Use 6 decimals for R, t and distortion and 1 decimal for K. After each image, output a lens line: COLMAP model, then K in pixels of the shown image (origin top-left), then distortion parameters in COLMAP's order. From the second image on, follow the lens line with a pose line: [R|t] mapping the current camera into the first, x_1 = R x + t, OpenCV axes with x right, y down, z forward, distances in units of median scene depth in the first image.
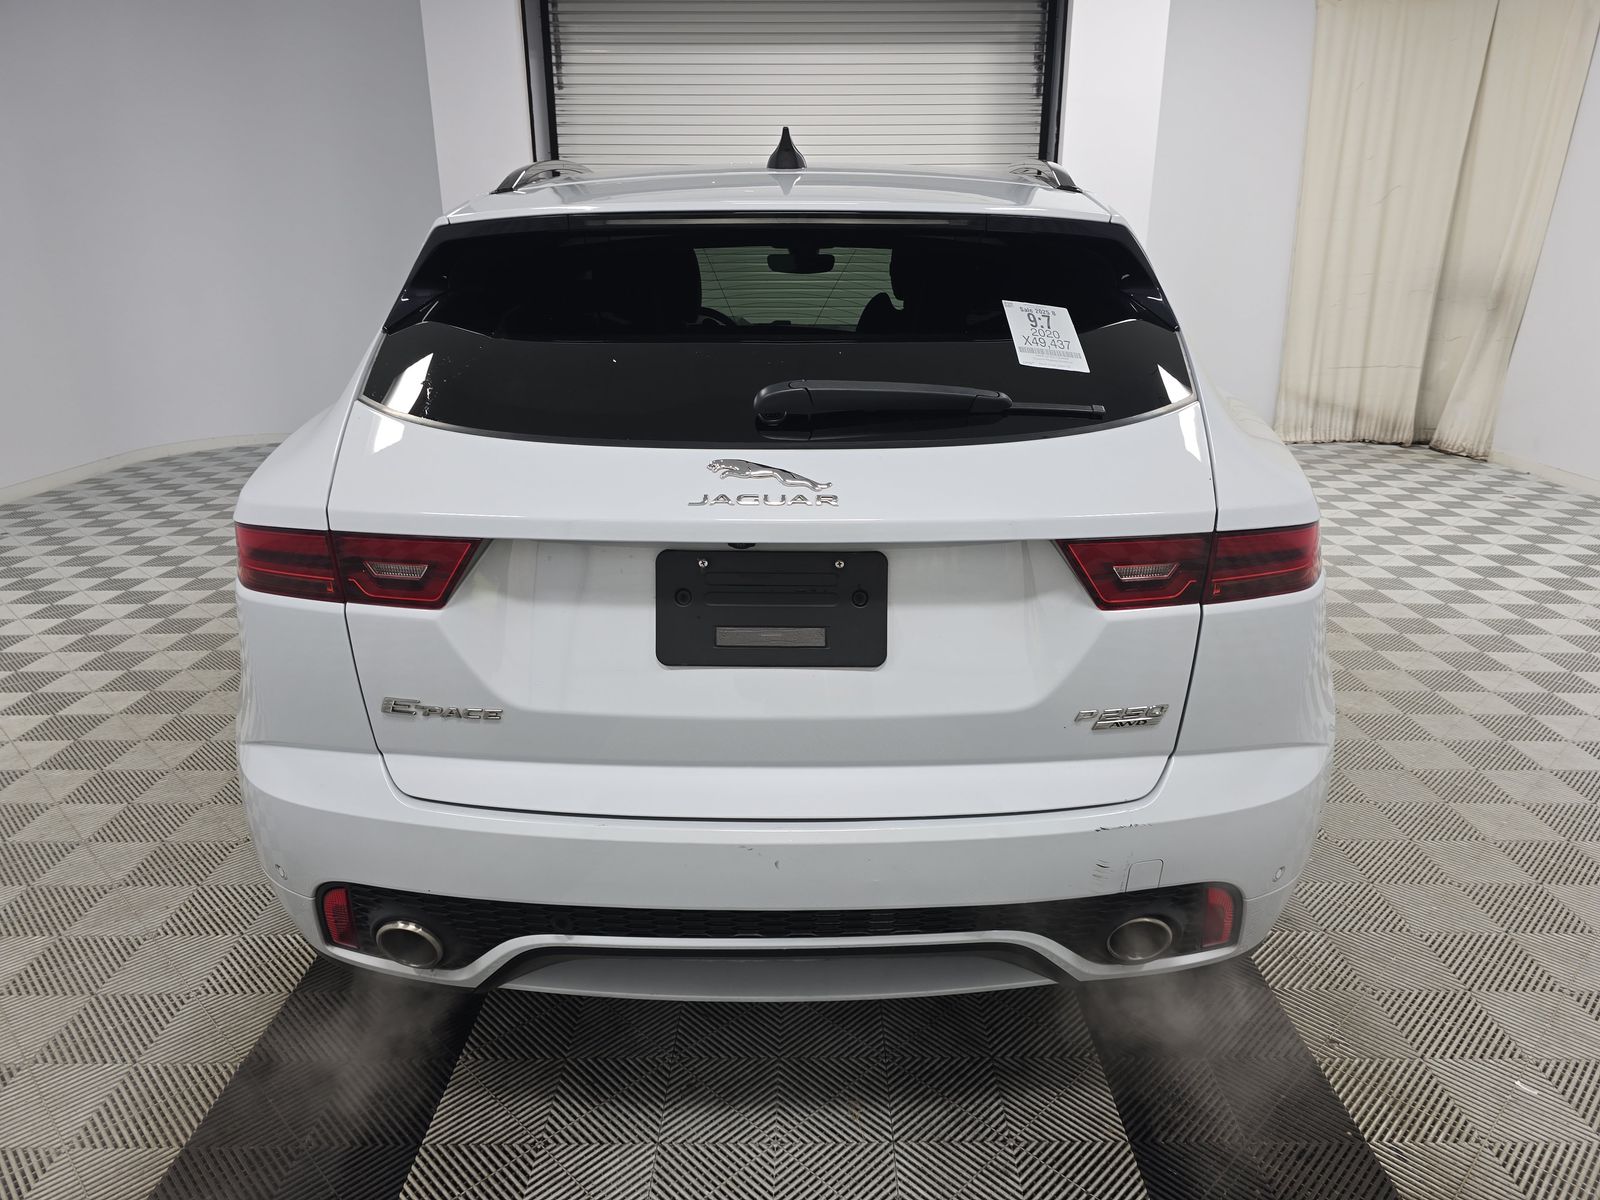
lens RADIAL K [[1093.1, 0, 800.0], [0, 1093.1, 600.0], [0, 0, 1]] dist [0.003863, 0.000934]
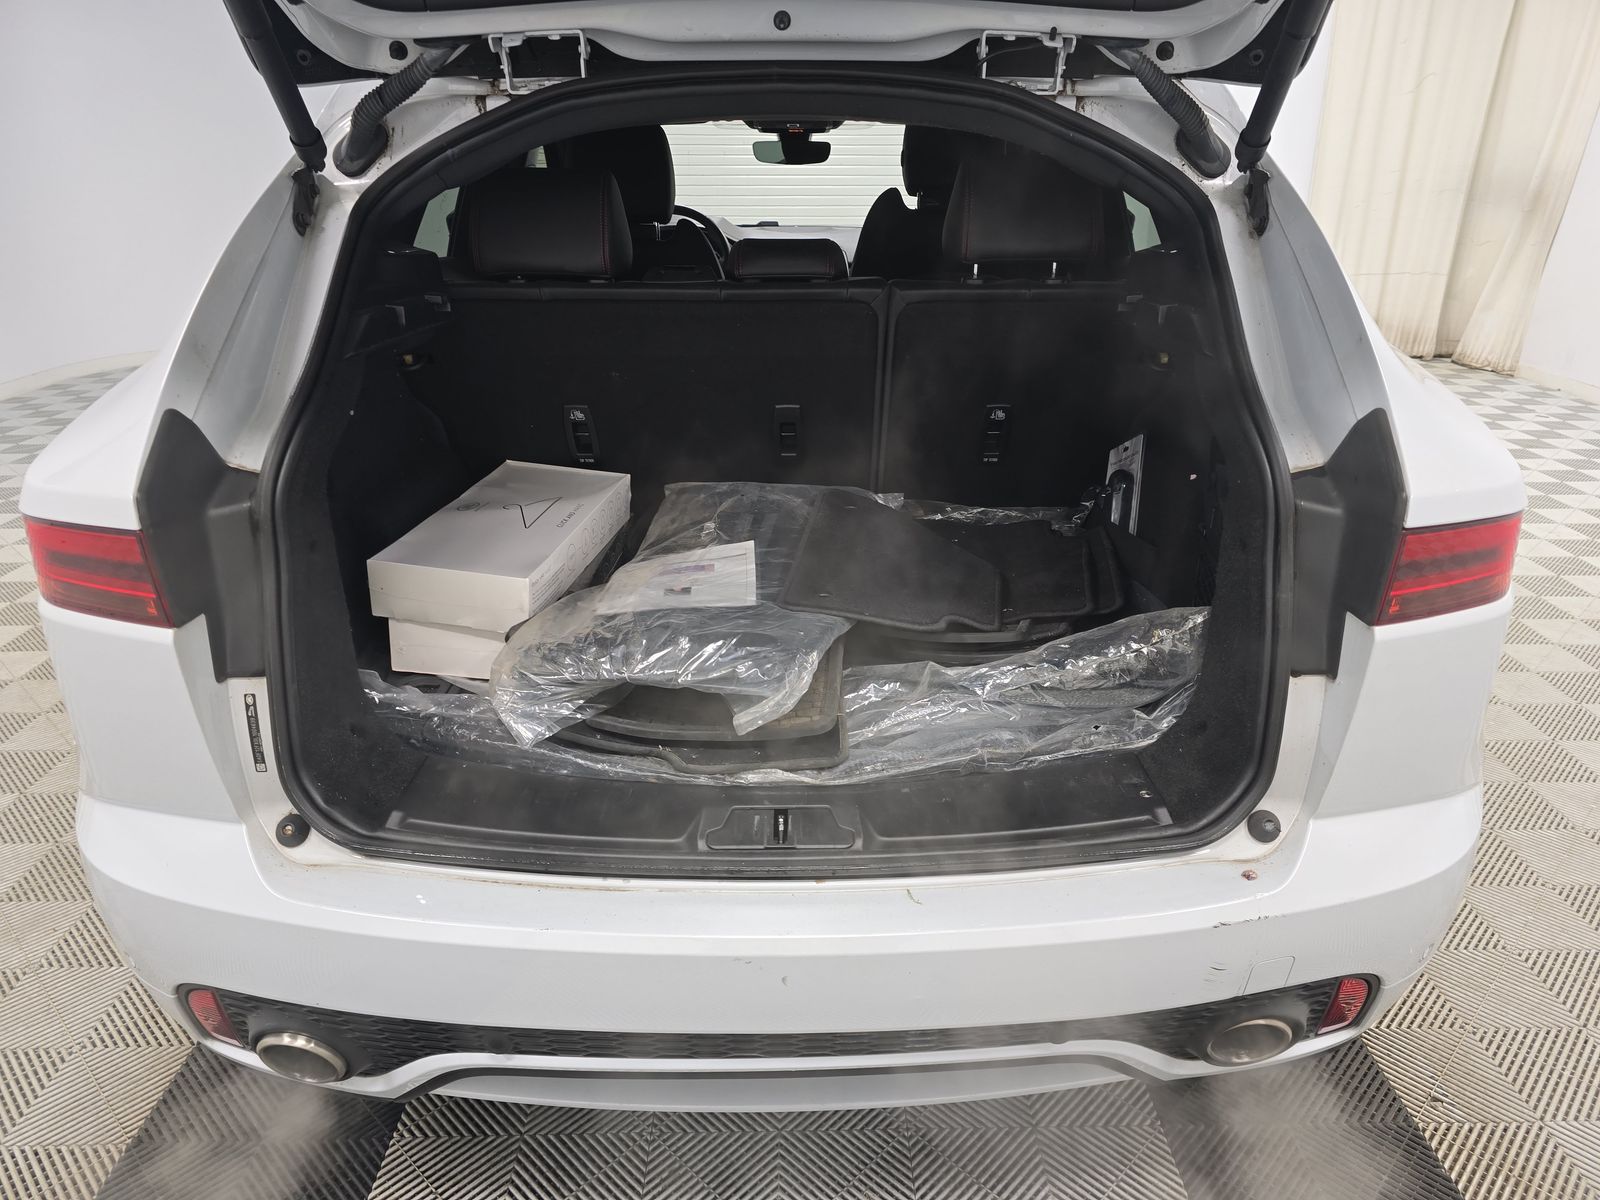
lens RADIAL K [[1075.6, 0, 800.0], [0, 1075.6, 600.0], [0, 0, 1]] dist [0.000284, -0.000049]
pose [[0.999799, -0.005543, 0.019262, -0.016532], [0.003834, 0.996141, 0.087683, -0.053811], [-0.019673, -0.087592, 0.995962, 0.212214]]
